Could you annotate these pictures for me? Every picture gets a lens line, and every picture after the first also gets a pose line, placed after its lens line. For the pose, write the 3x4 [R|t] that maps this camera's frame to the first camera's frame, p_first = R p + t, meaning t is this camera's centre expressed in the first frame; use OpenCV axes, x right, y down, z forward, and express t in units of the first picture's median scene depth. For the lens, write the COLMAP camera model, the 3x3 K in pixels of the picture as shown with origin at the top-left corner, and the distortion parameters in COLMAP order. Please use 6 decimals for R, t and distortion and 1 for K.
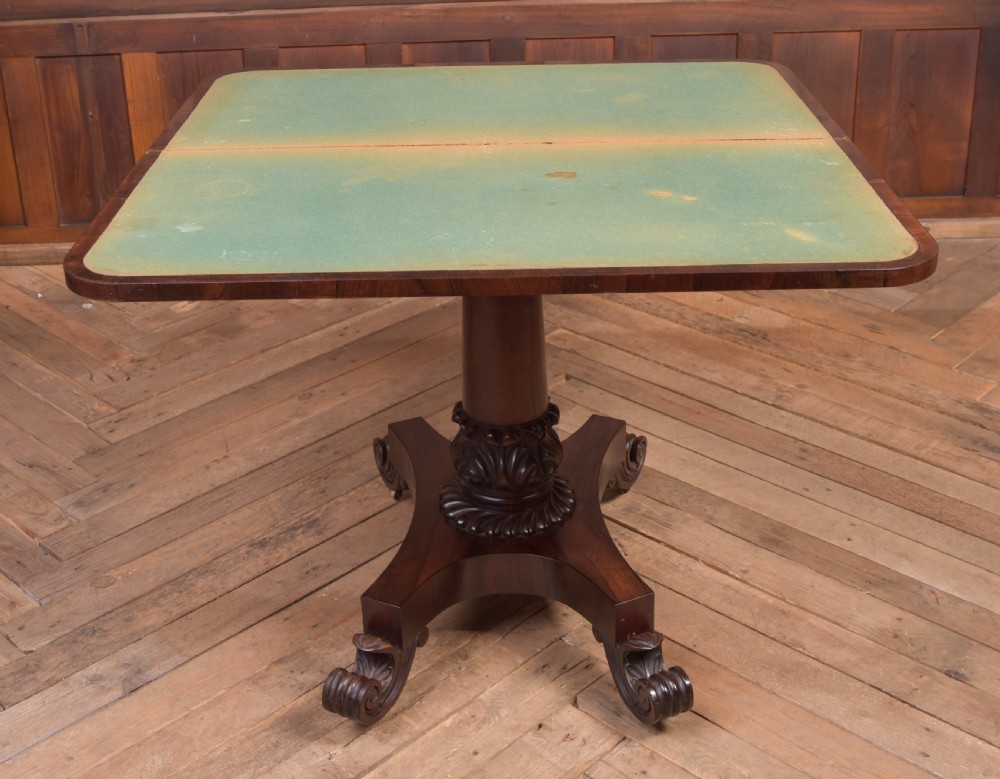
lens RADIAL K [[1325.3, 0, 474.1], [0, 1325.3, 283.2], [0, 0, 1]] dist [-0.089116, 0.000000]
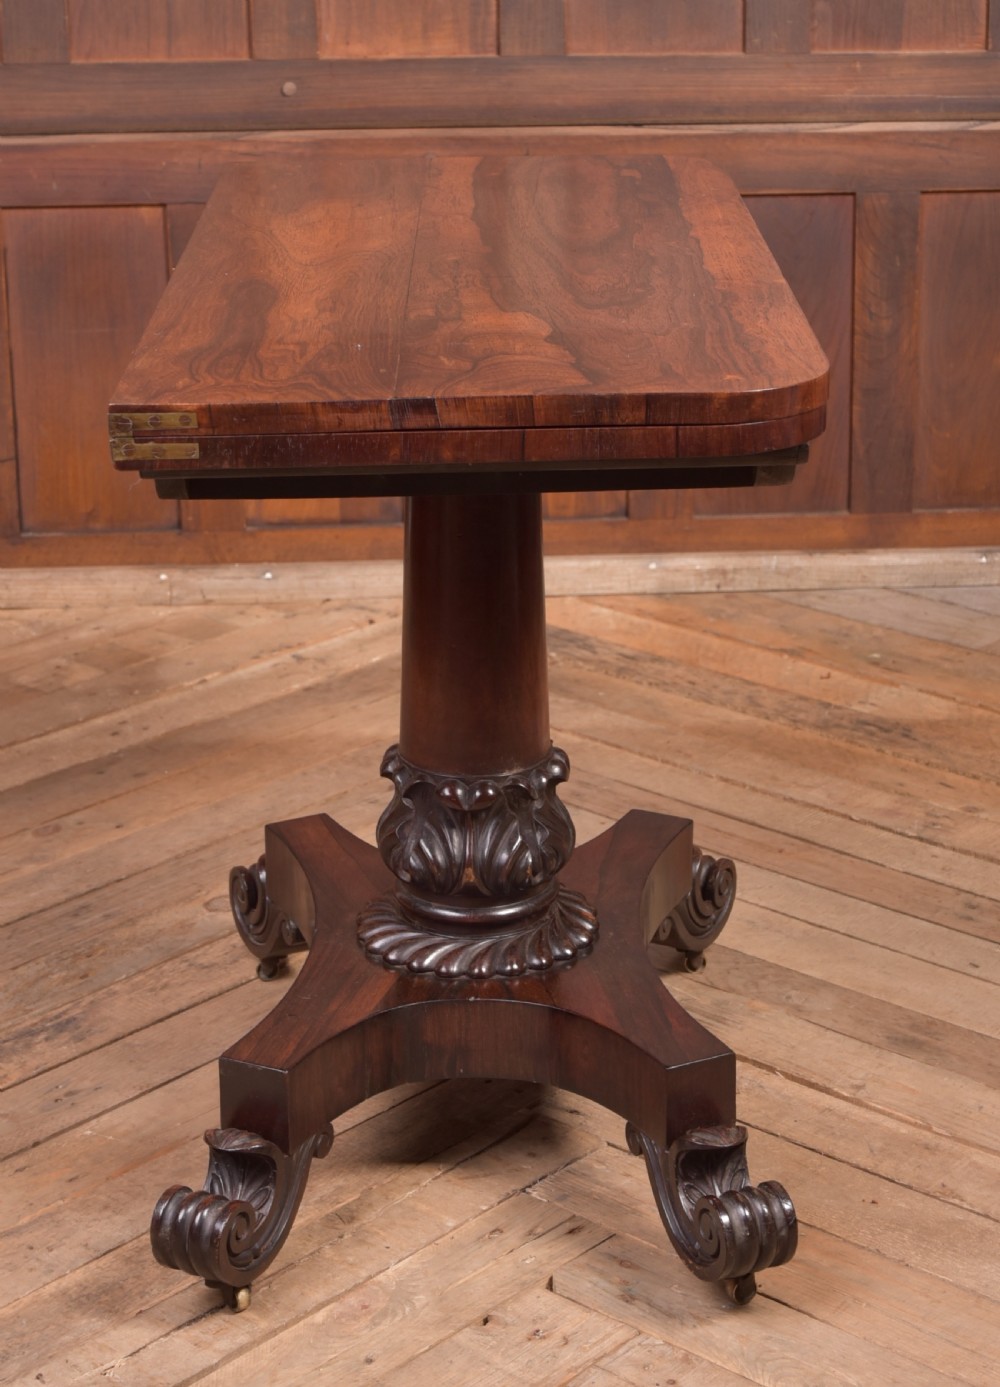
lens RADIAL K [[2798.9, 0, 546.9], [0, 2798.9, 524.5], [0, 0, 1]] dist [-0.041067, 0.000000]
pose [[0.997711, 0.006484, 0.067304, -0.004267], [0.001434, 0.993138, -0.116937, 0.110612], [-0.067601, 0.116766, 0.990856, -0.161717]]
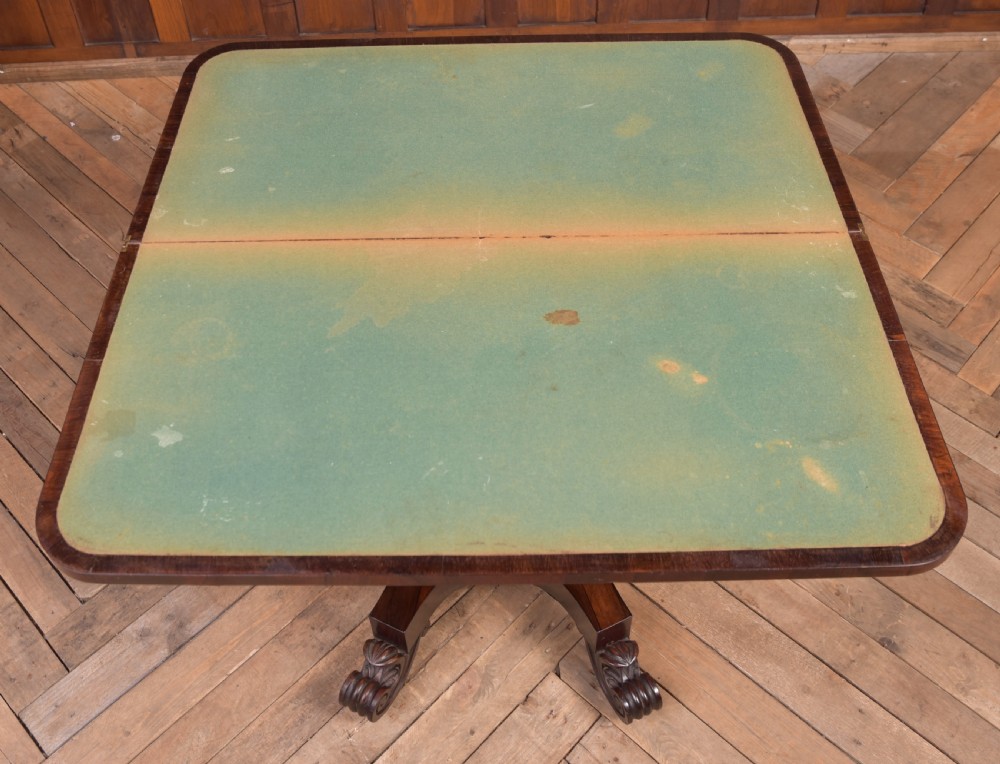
lens RADIAL K [[1008.7, 0, 464.2], [0, 1008.7, 233.3], [0, 0, 1]] dist [-0.066447, 0.000000]
pose [[0.999978, -0.006007, -0.002738, -0.000900], [0.006594, 0.929317, 0.369224, -0.290771], [0.000326, -0.369234, 0.929336, 0.258471]]
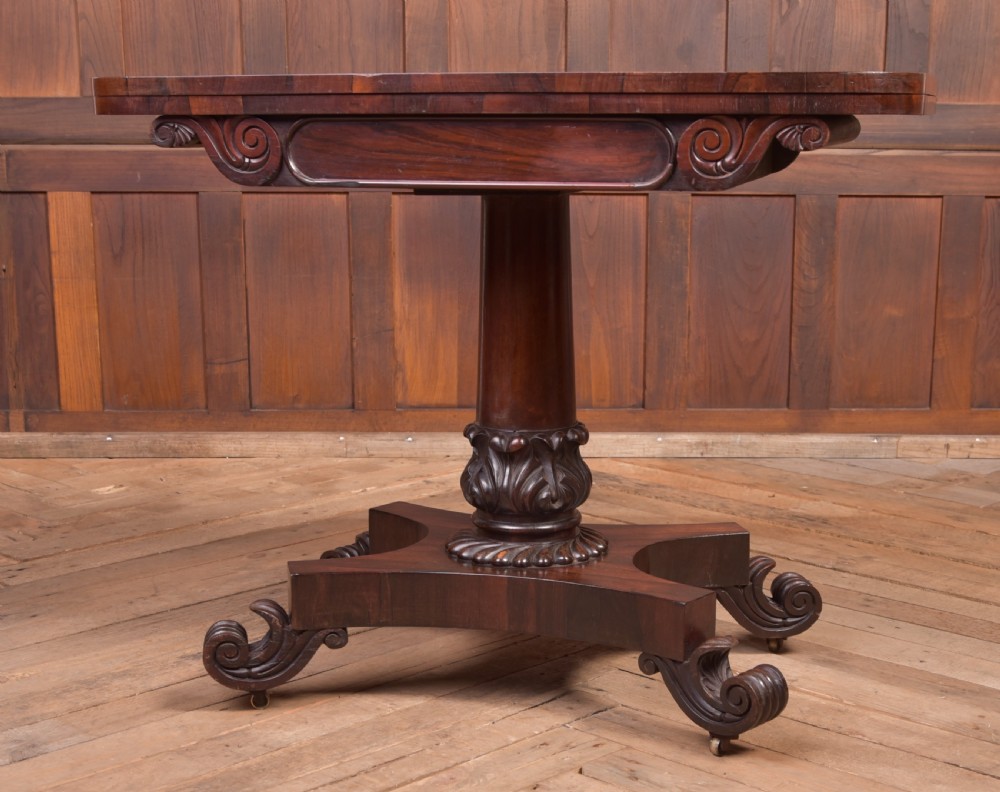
lens RADIAL K [[1710.3, 0, 554.7], [0, 1710.3, 579.3], [0, 0, 1]] dist [-0.045730, 0.000000]
pose [[0.998678, 0.027367, 0.043512, 0.010170], [-0.021342, 0.990837, -0.133366, 0.273283], [-0.046763, 0.132261, 0.990111, -0.042793]]
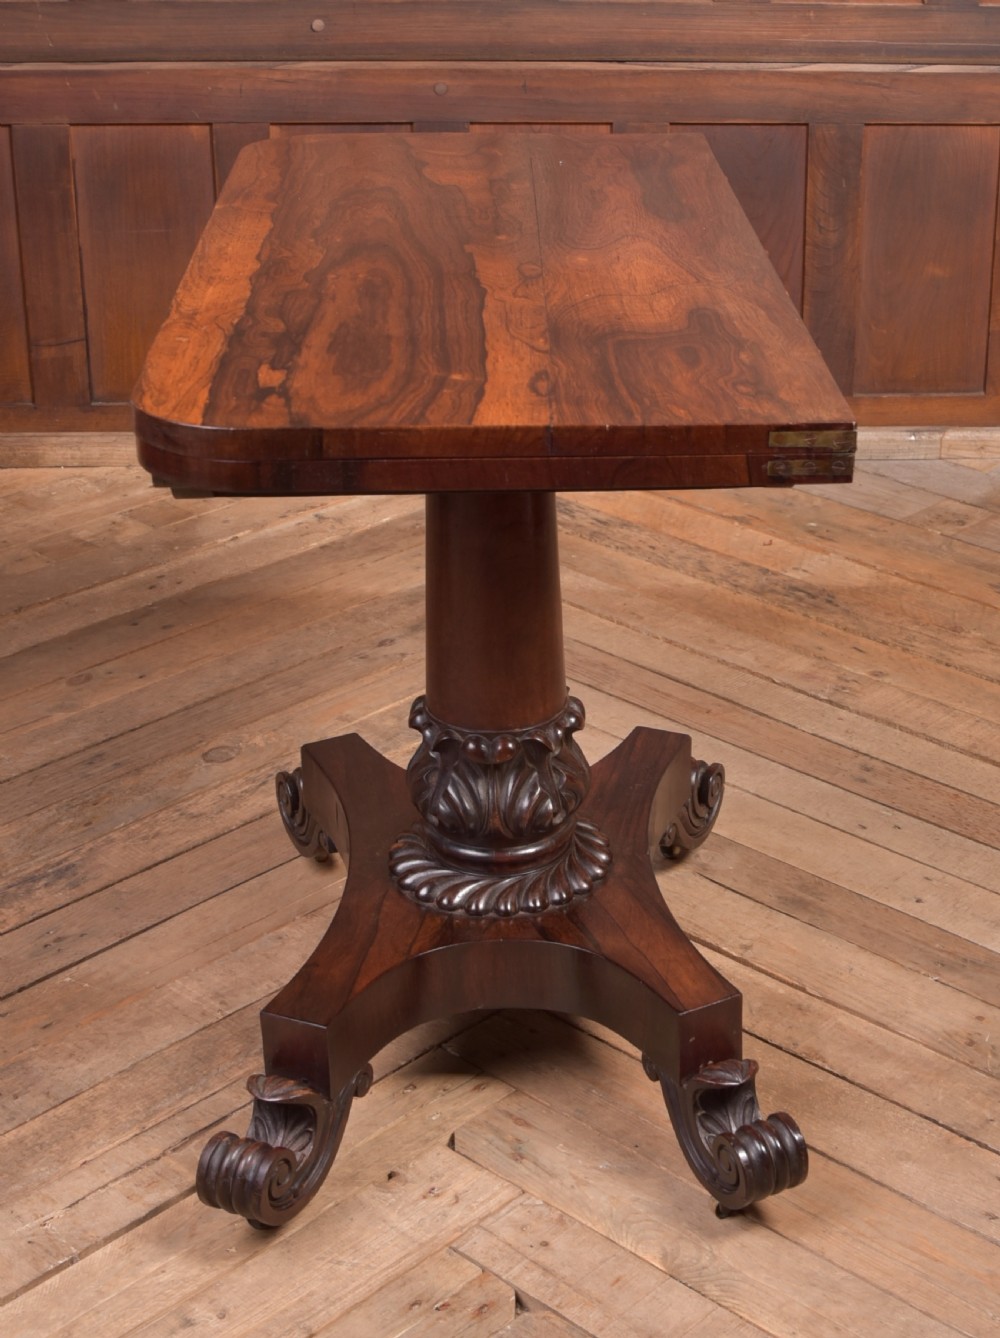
lens RADIAL K [[2187.9, 0, 688.5], [0, 2187.9, 498.1], [0, 0, 1]] dist [-0.091217, 0.000000]
pose [[0.995825, 0.018888, 0.089308, 0.073281], [-0.015687, 0.999214, -0.036407, 0.038977], [-0.089926, 0.034854, 0.995338, -0.040048]]
